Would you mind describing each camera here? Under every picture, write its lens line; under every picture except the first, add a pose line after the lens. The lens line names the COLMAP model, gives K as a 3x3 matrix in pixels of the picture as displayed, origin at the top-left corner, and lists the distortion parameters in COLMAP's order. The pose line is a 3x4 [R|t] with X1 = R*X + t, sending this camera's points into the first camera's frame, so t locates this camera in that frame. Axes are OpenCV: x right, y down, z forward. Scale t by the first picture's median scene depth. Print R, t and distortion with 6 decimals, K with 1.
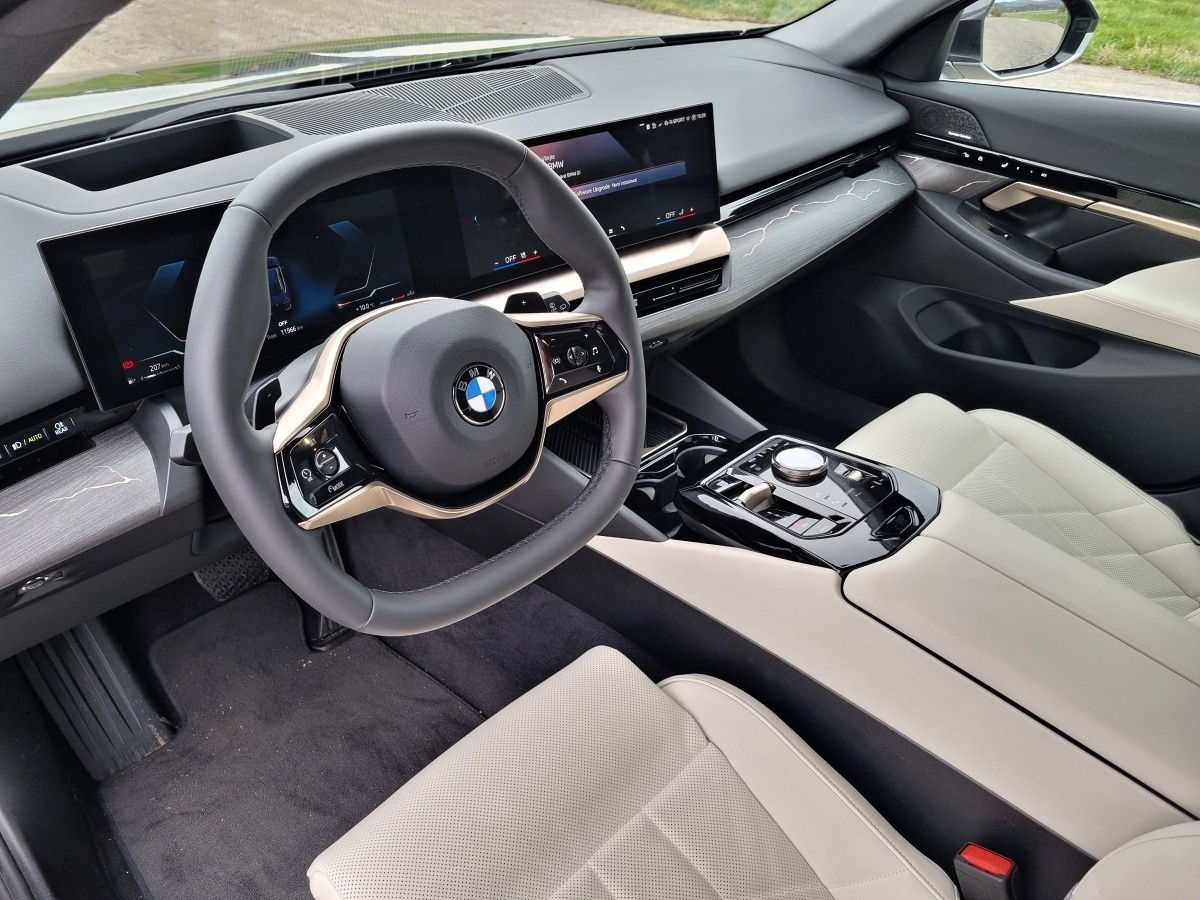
lens RADIAL K [[918.1, 0, 600.5], [0, 918.1, 451.4], [0, 0, 1]] dist [0.057506, -0.038832]
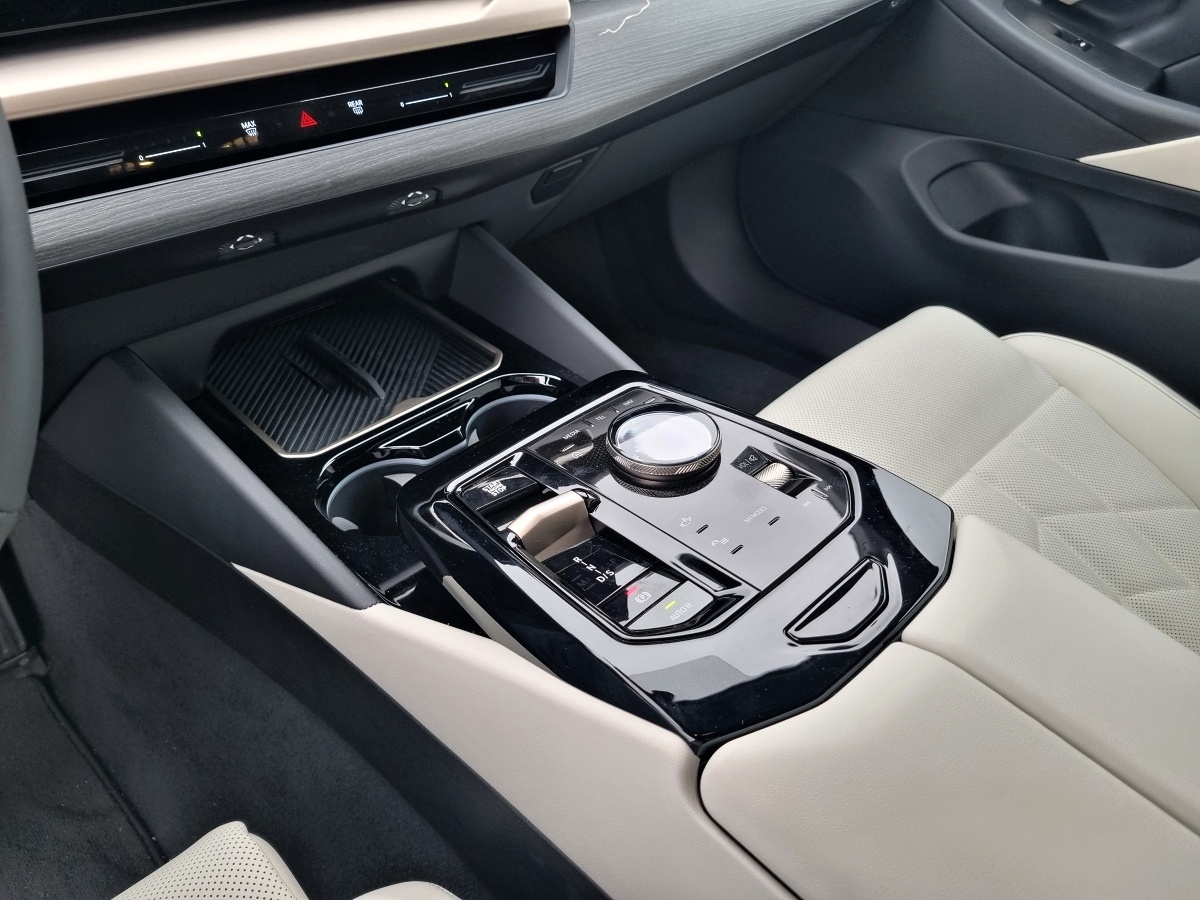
lens RADIAL K [[918.1, 0, 594.3], [0, 918.1, 461.2], [0, 0, 1]] dist [0.057506, -0.038832]
pose [[0.999799, 0.015537, -0.012677, 0.166927], [-0.014173, 0.994749, 0.101354, -0.023810], [0.014185, -0.101154, 0.994770, 0.466457]]
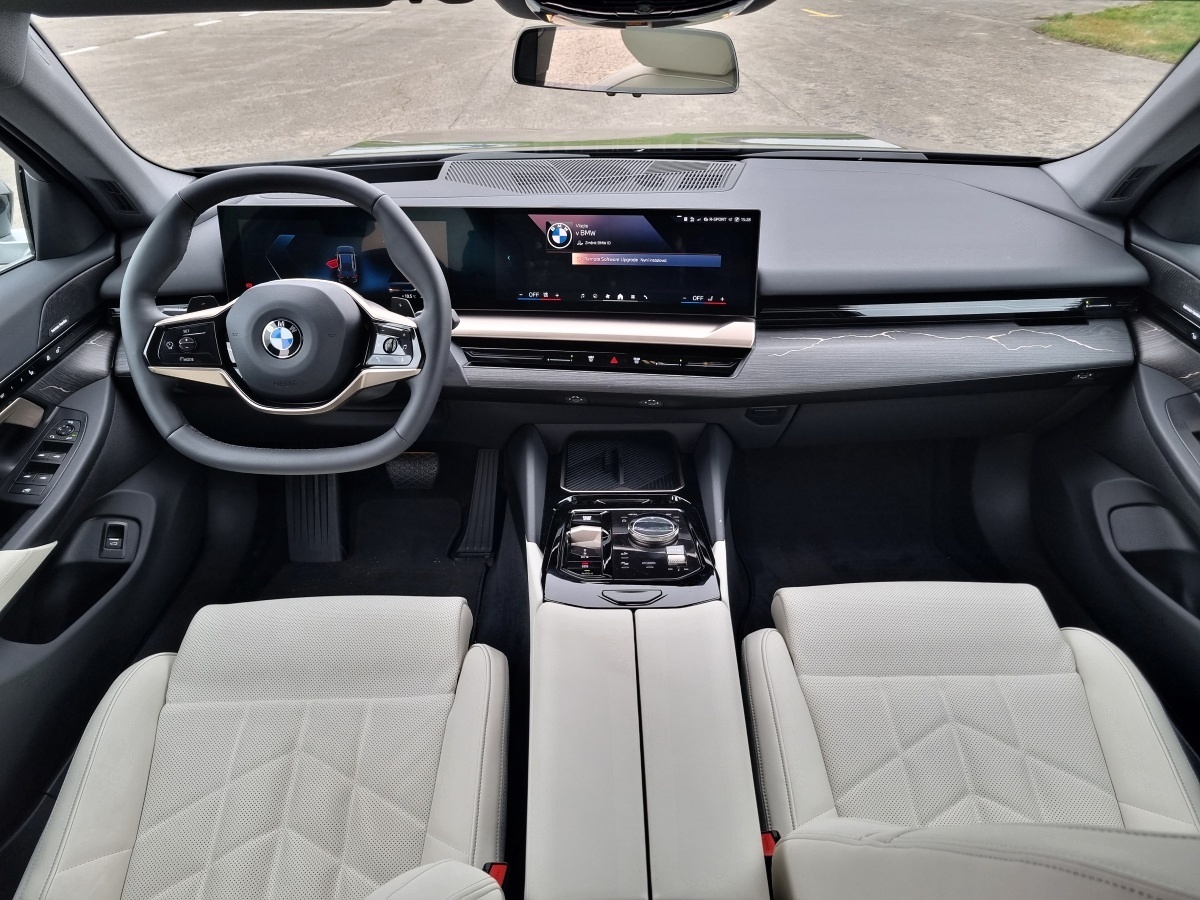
lens RADIAL K [[918.1, 0, 589.4], [0, 918.1, 449.1], [0, 0, 1]] dist [0.057506, -0.038832]
pose [[0.701278, 0.327373, -0.633275, 0.736408], [-0.373903, 0.925240, 0.064252, -0.105545], [0.606965, 0.191725, 0.771256, 0.084812]]
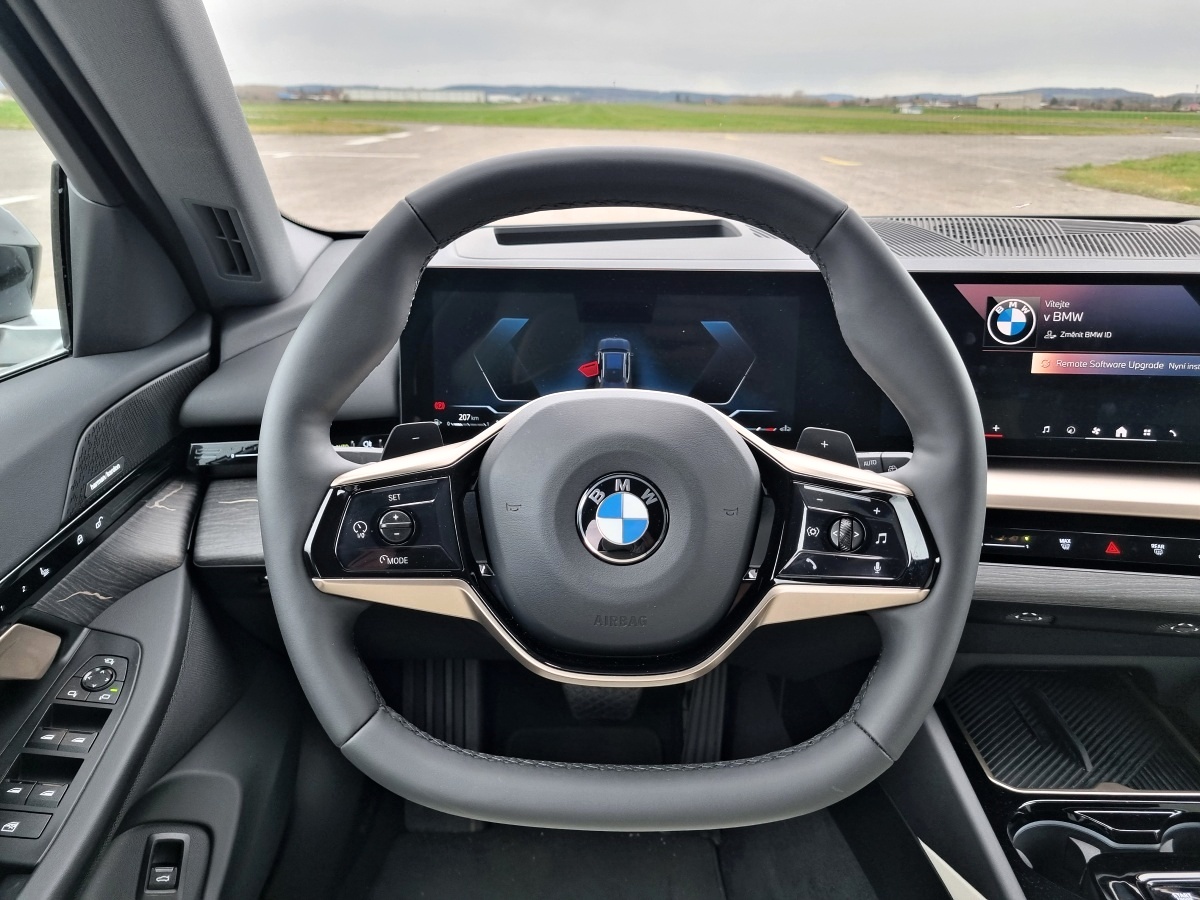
lens RADIAL K [[918.1, 0, 588.7], [0, 918.1, 456.3], [0, 0, 1]] dist [0.057506, -0.038832]
pose [[0.696494, 0.247014, -0.673706, 0.171325], [-0.386020, 0.920431, -0.061602, -0.030399], [0.604884, 0.302970, 0.736427, 0.270225]]
